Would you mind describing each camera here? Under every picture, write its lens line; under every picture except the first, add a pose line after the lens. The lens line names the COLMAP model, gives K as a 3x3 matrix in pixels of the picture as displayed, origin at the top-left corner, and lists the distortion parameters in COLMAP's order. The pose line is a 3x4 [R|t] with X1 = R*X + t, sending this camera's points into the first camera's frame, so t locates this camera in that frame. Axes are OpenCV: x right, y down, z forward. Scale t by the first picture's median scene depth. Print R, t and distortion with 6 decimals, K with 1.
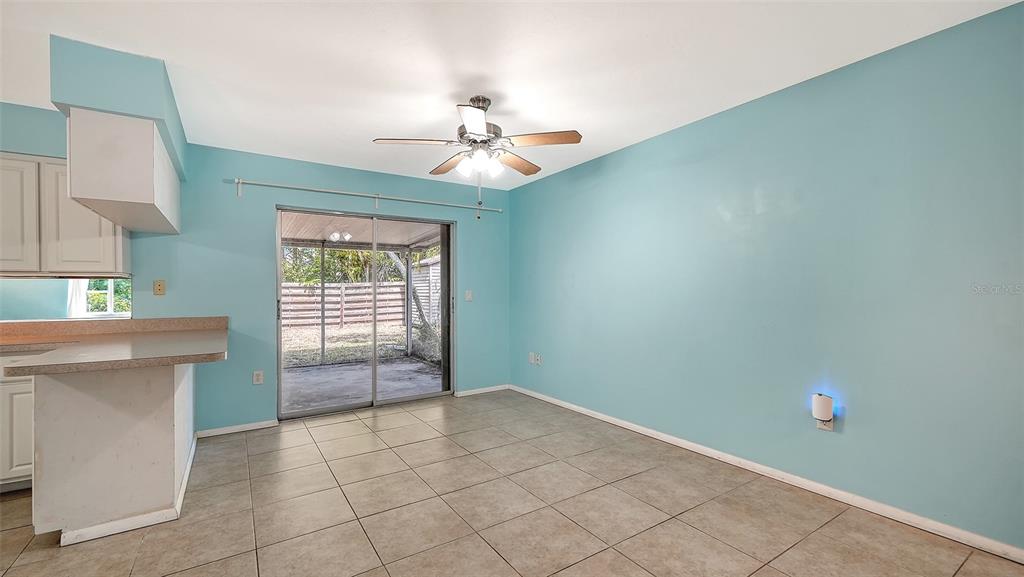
lens RADIAL K [[436.2, 0, 517.9], [0, 436.2, 295.4], [0, 0, 1]] dist [0.012323, -0.001056]
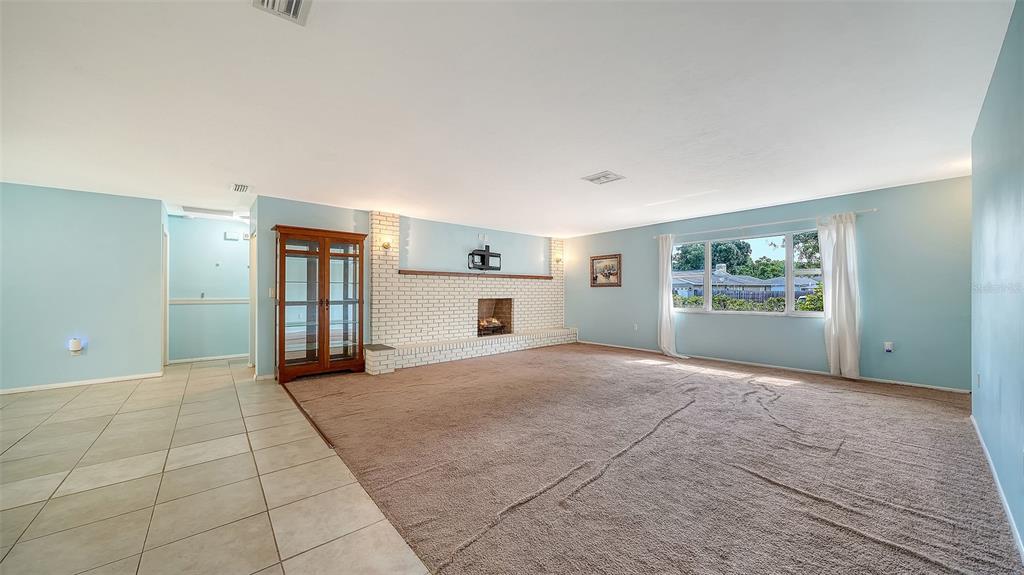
lens RADIAL K [[354.0, 0, 512.3], [0, 354.0, 290.7], [0, 0, 1]] dist [0.013370, -0.001125]
pose [[-0.126531, 0.014068, 0.991863, -0.901622], [0.021252, 0.999708, -0.011468, 0.029649], [-0.991735, 0.019628, -0.126793, -0.627089]]
